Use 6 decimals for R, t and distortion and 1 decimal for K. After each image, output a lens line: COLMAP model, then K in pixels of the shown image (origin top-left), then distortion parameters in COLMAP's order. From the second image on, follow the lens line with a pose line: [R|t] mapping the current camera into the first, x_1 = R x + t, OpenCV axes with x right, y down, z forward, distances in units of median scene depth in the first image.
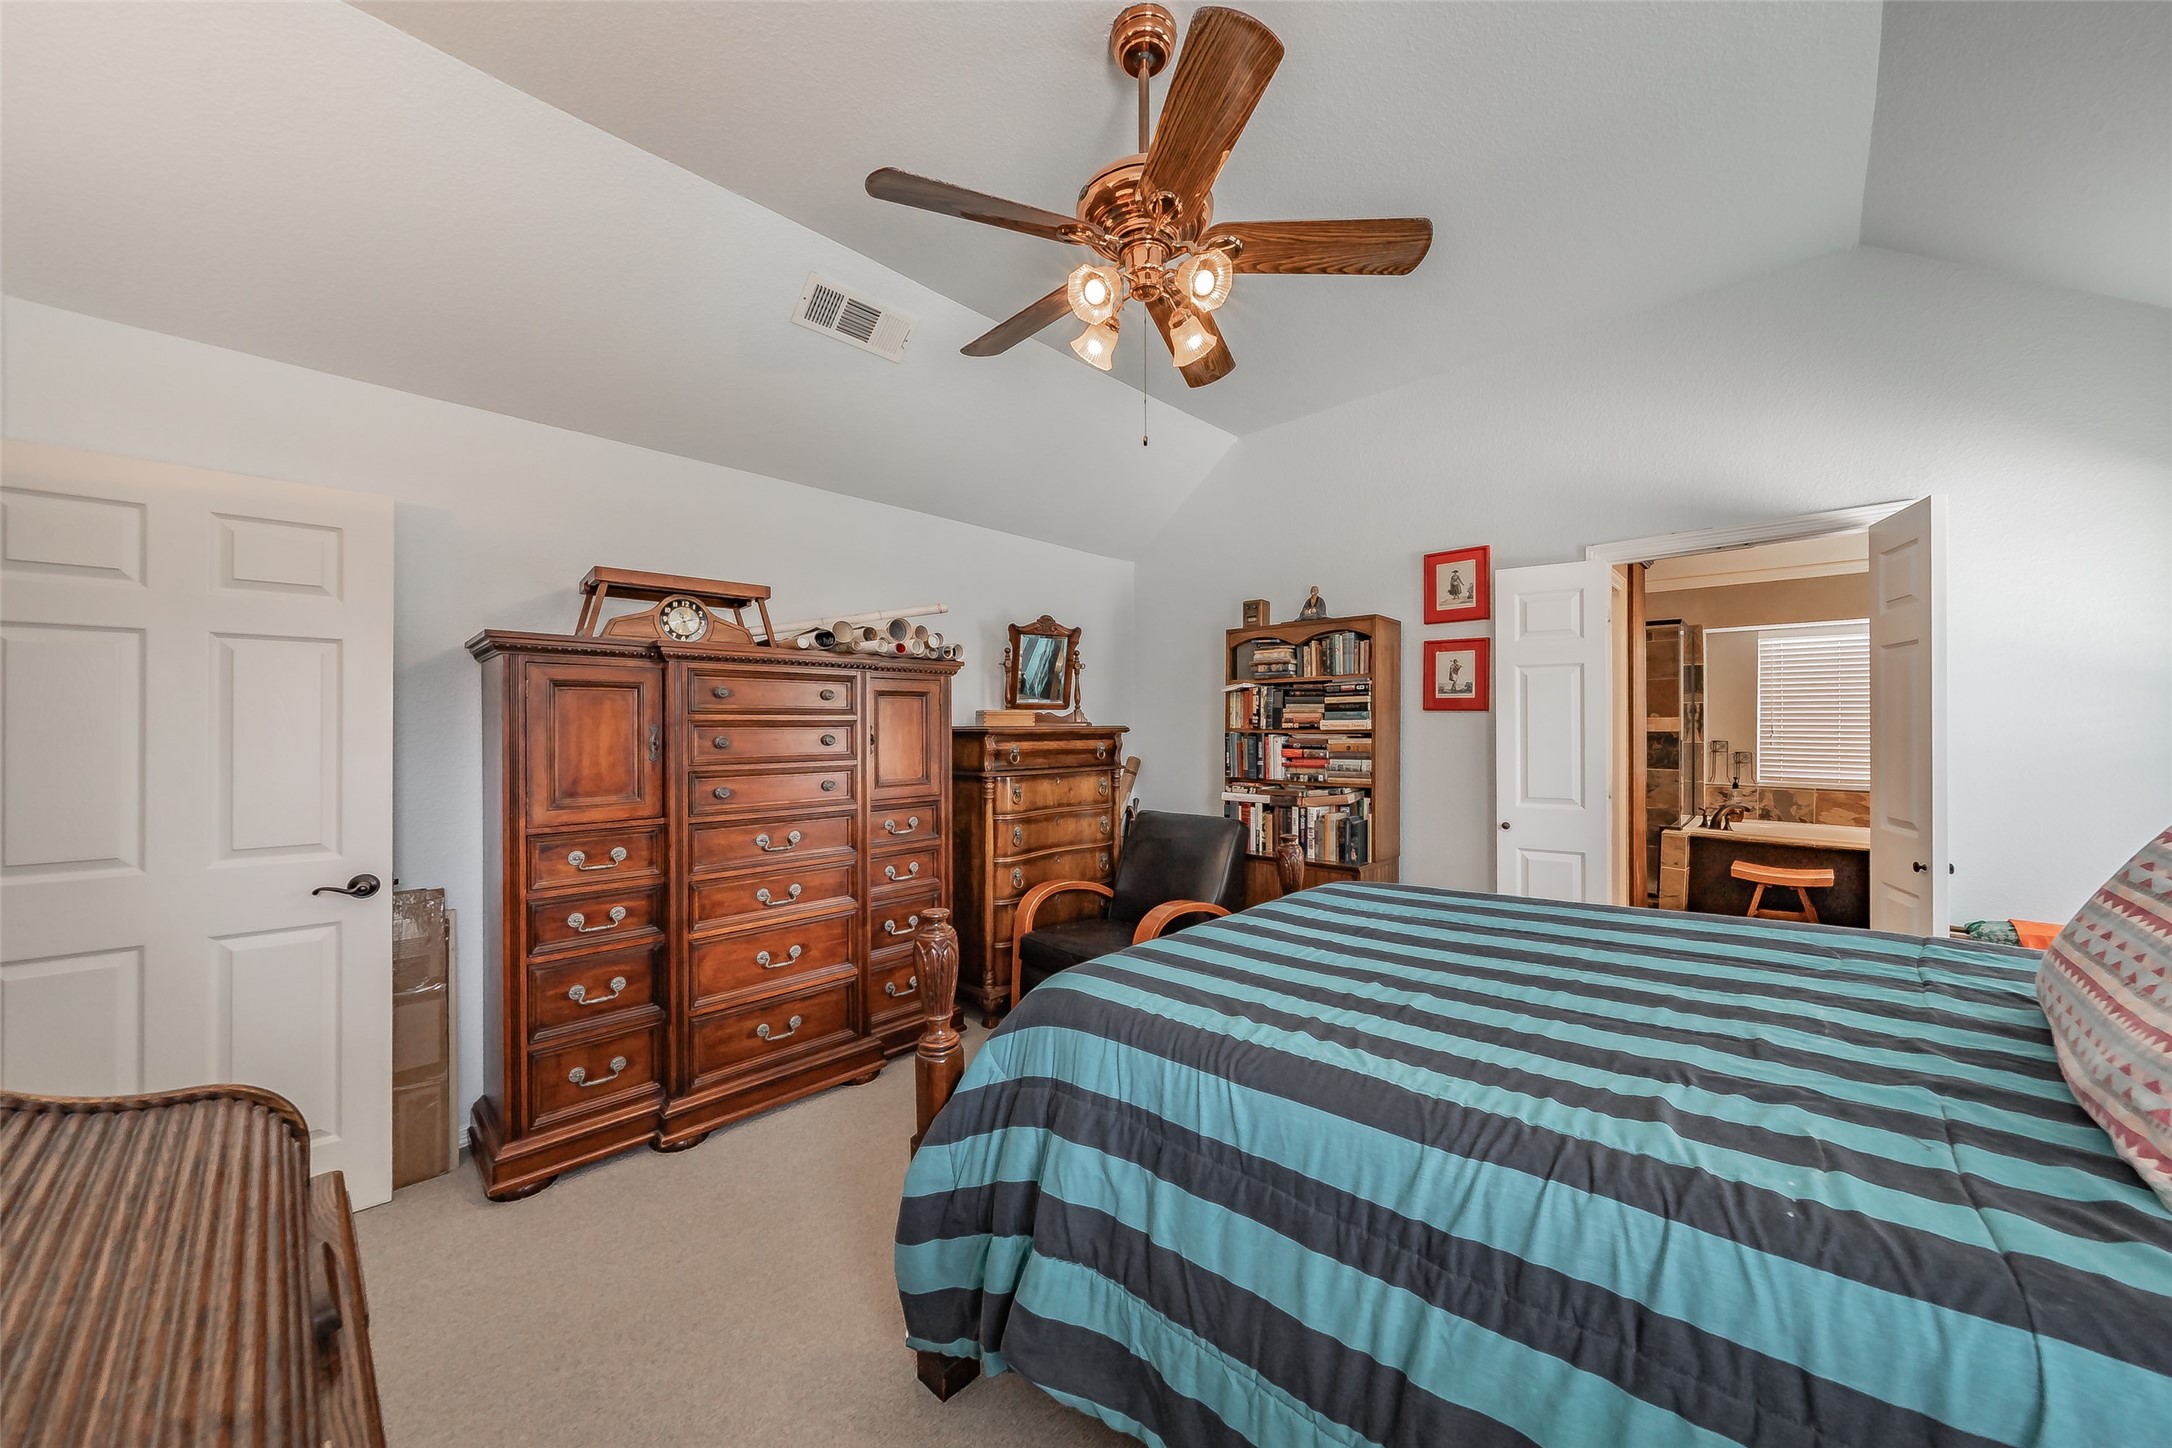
lens RADIAL K [[767.3, 0, 1088.1], [0, 767.3, 734.8], [0, 0, 1]] dist [-0.004067, 0.001231]
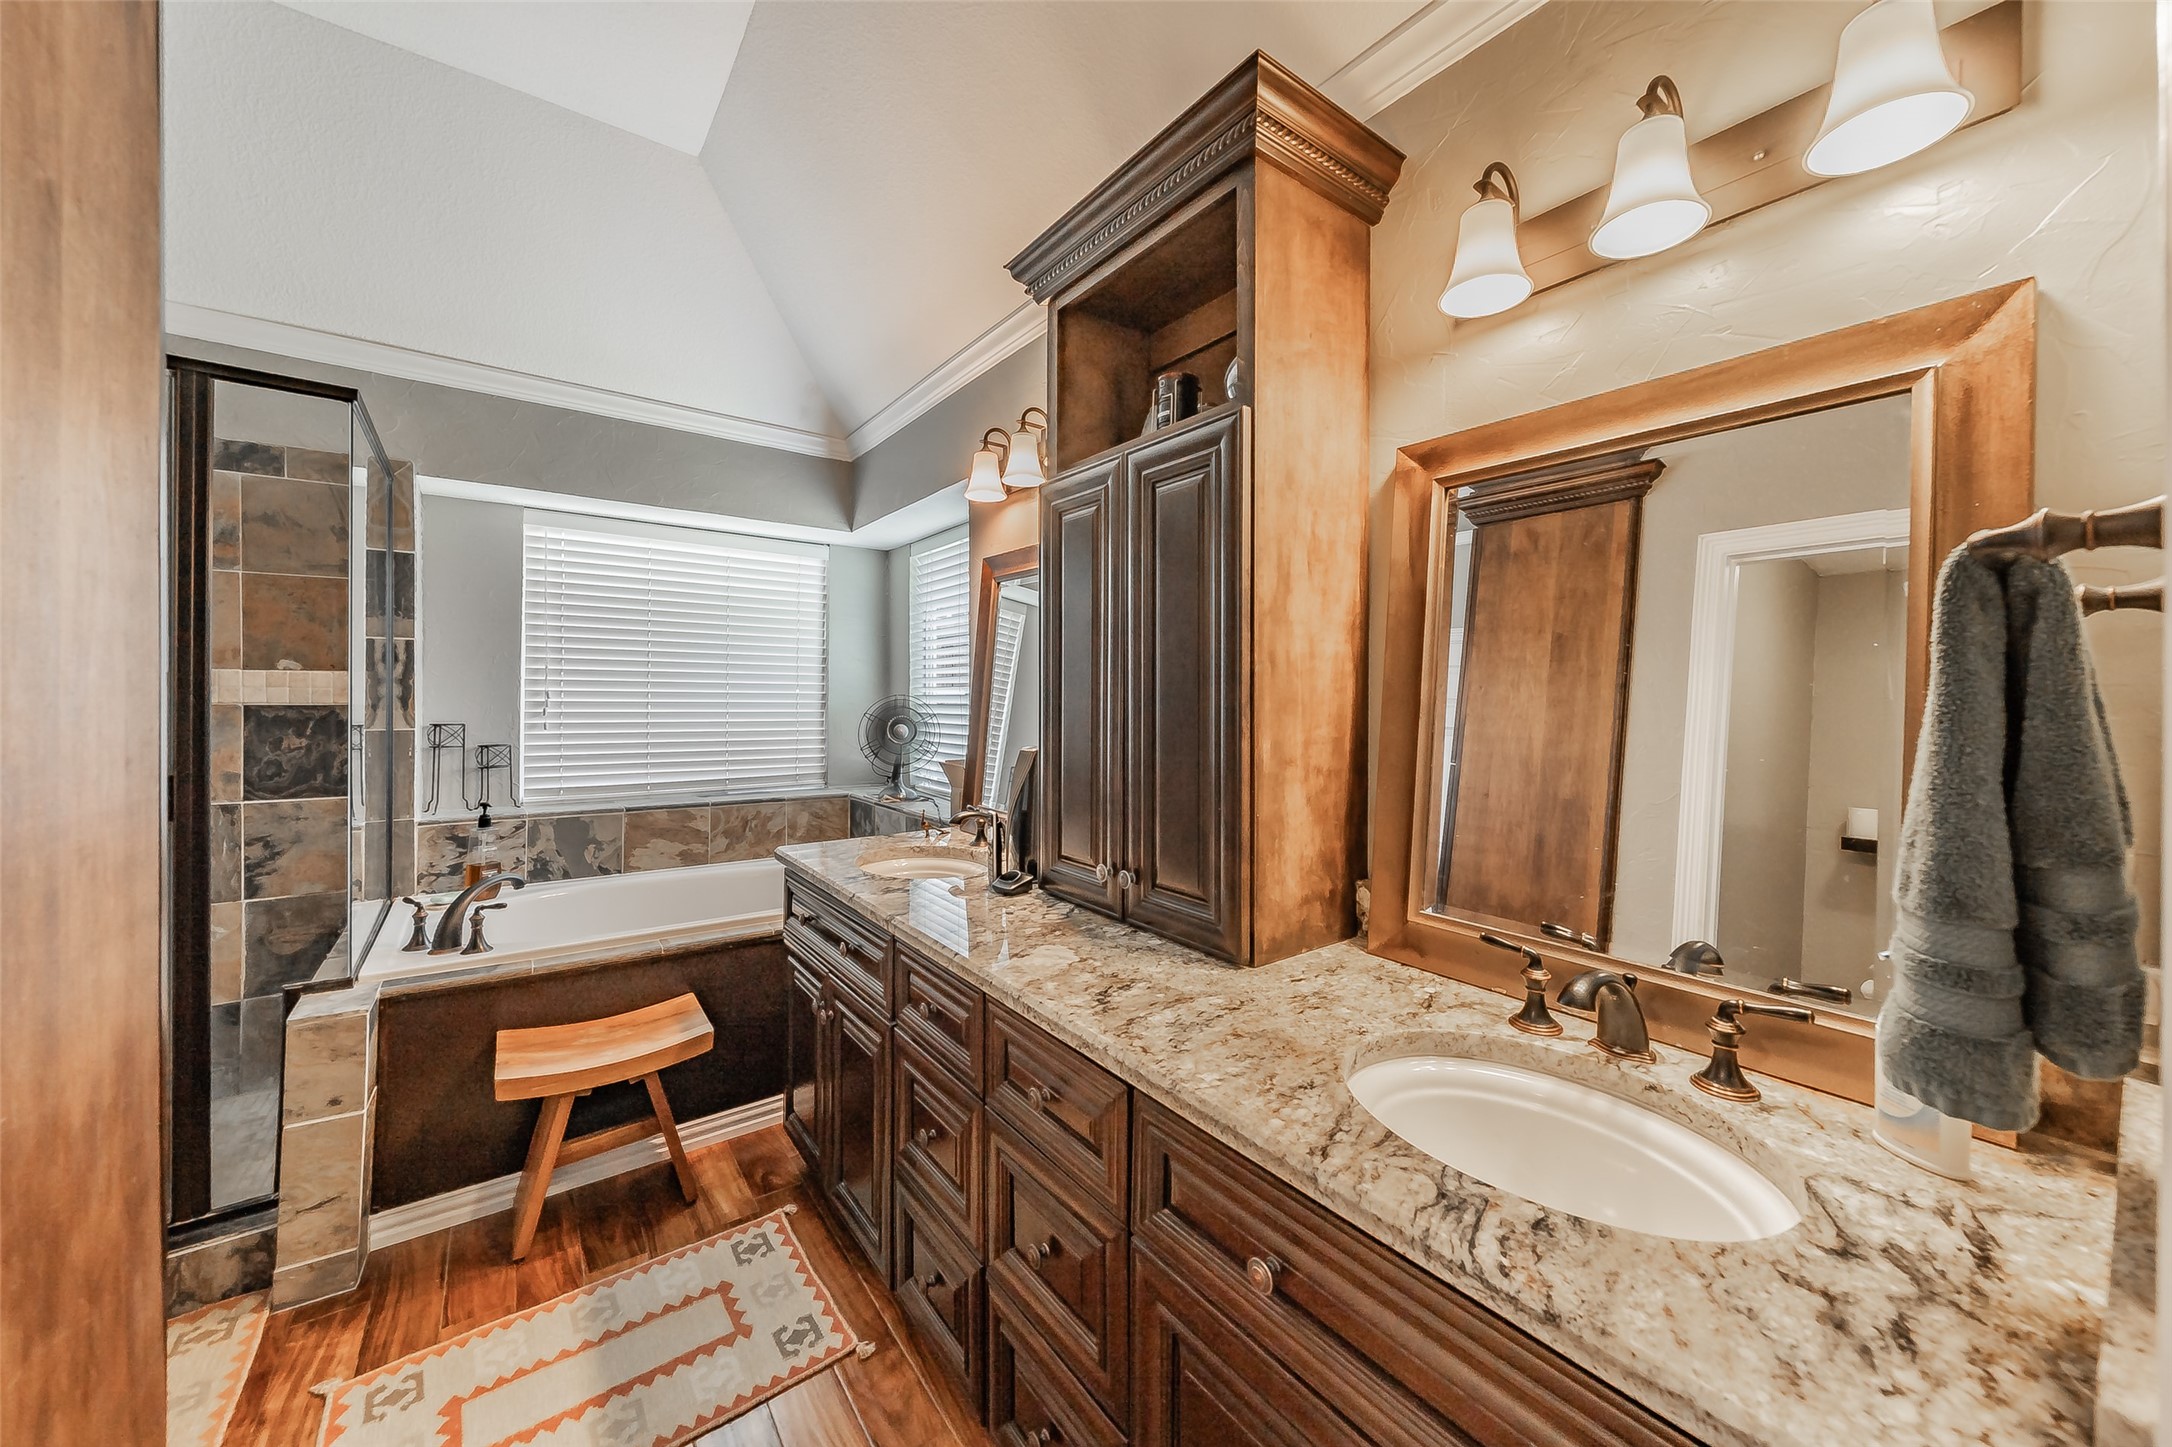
lens RADIAL K [[767.3, 0, 1090.0], [0, 767.3, 702.2], [0, 0, 1]] dist [-0.004067, 0.001231]
pose [[0.161935, -0.001985, 0.986799, 0.446183], [-0.000327, 0.999998, 0.002065, -0.007206], [-0.986801, -0.000657, 0.161934, 0.561875]]
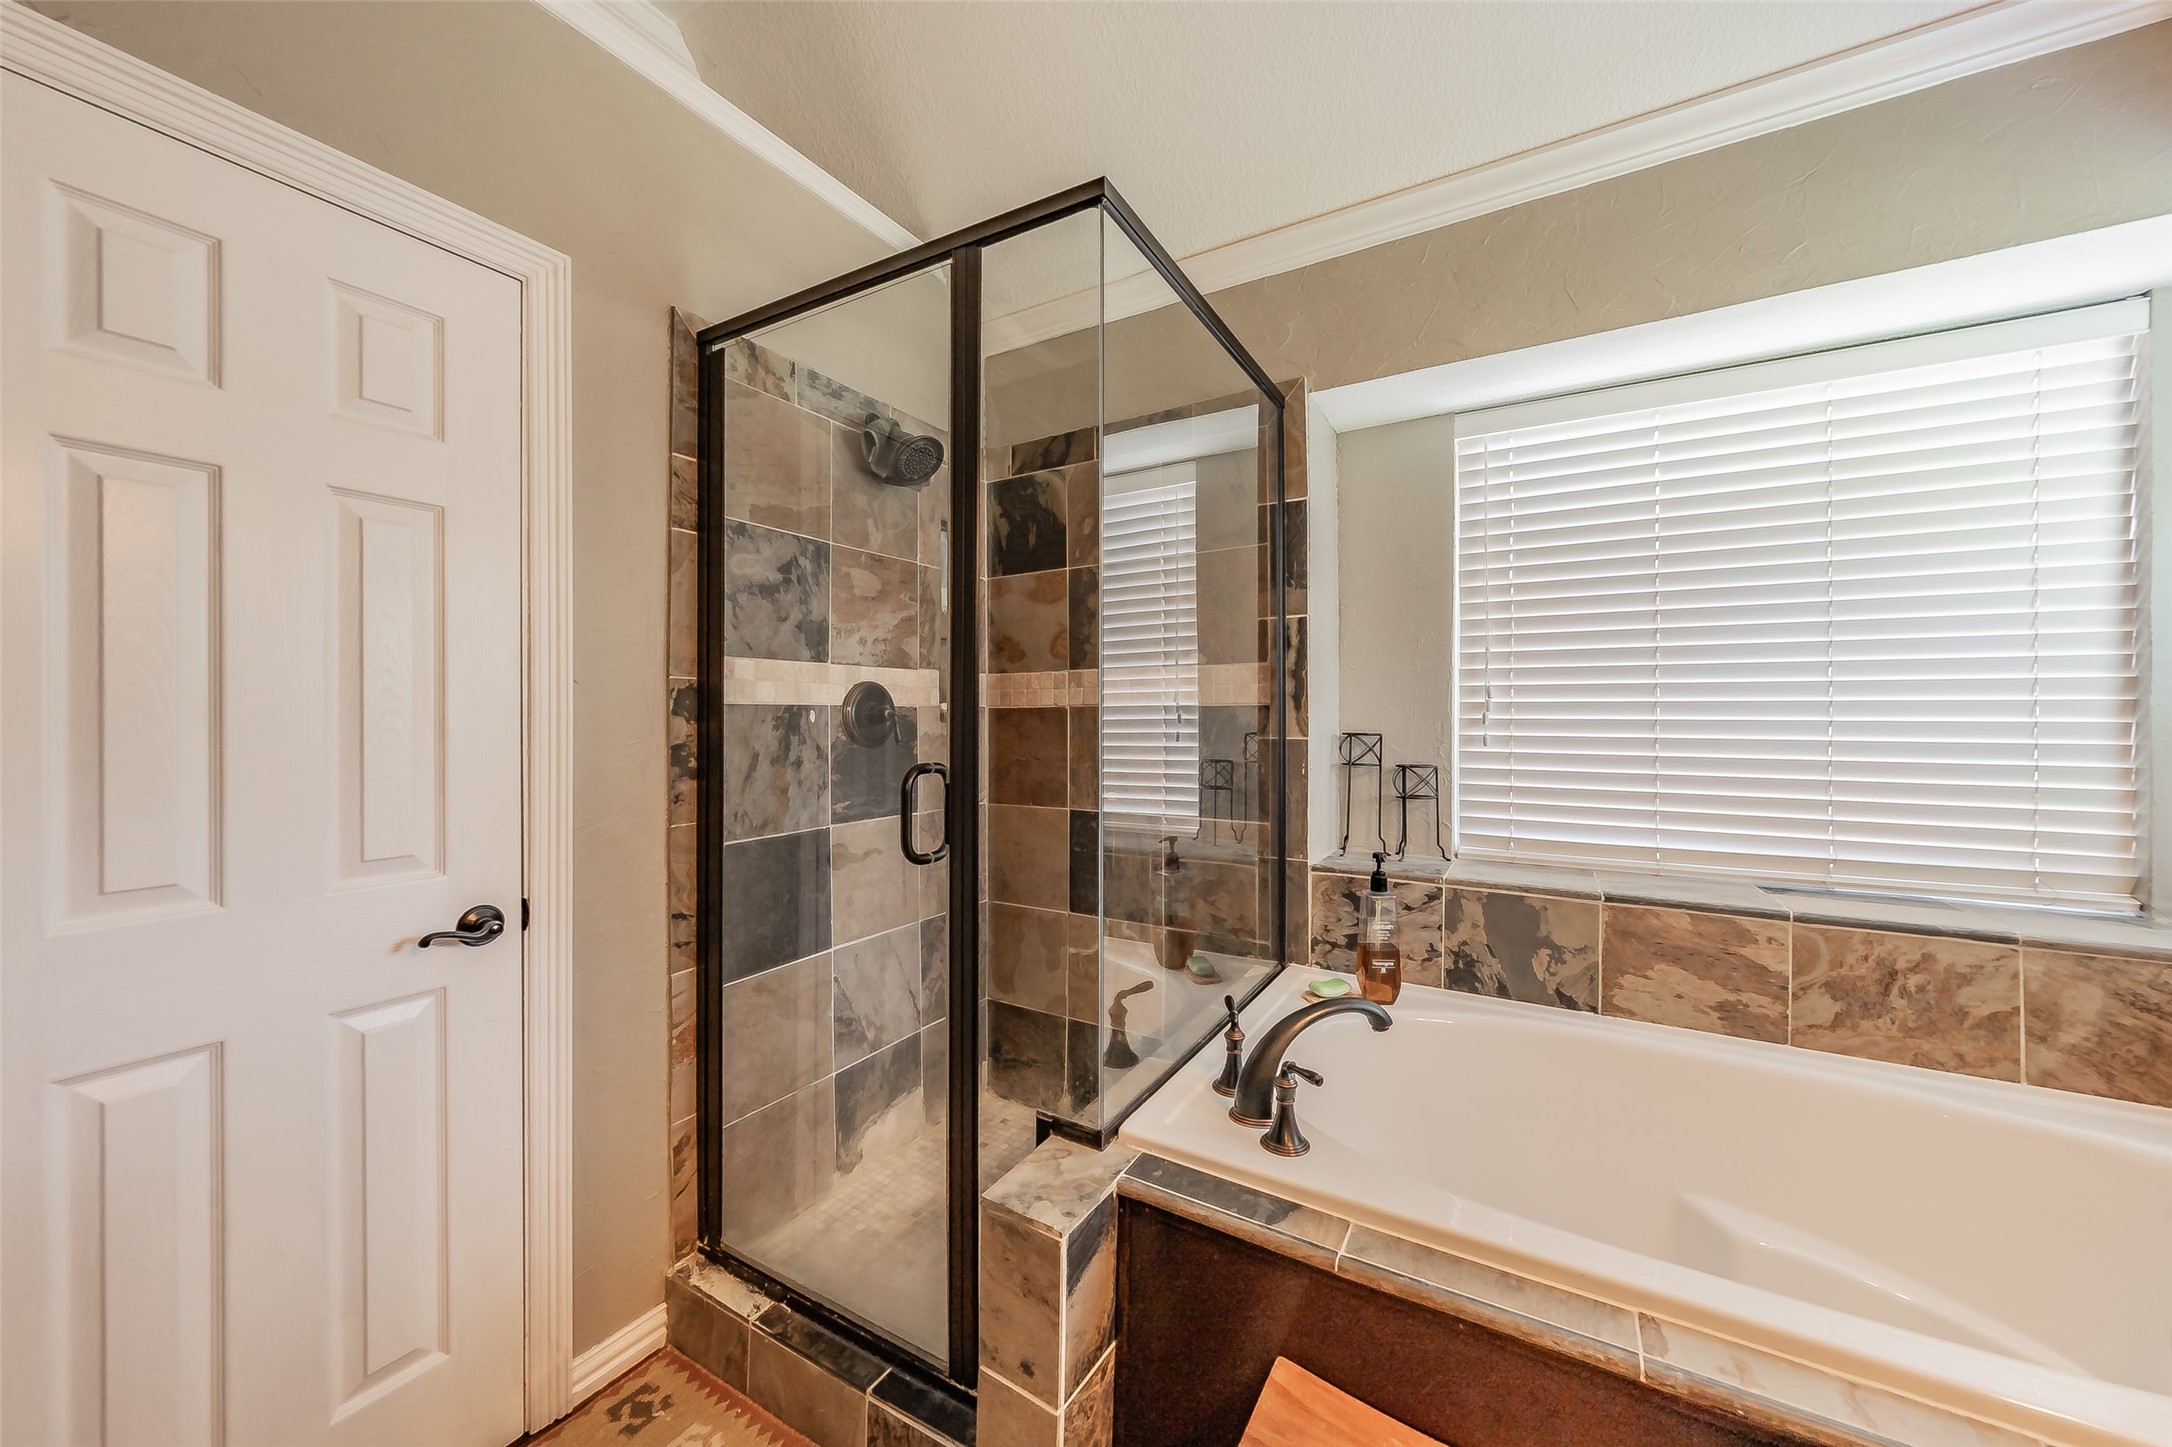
lens RADIAL K [[767.3, 0, 1102.7], [0, 767.3, 716.7], [0, 0, 1]] dist [-0.004067, 0.001231]
pose [[0.973902, 0.004616, 0.226920, 0.670814], [-0.002589, 0.999954, -0.009228, 0.003994], [-0.226952, 0.008400, 0.973870, 0.729186]]
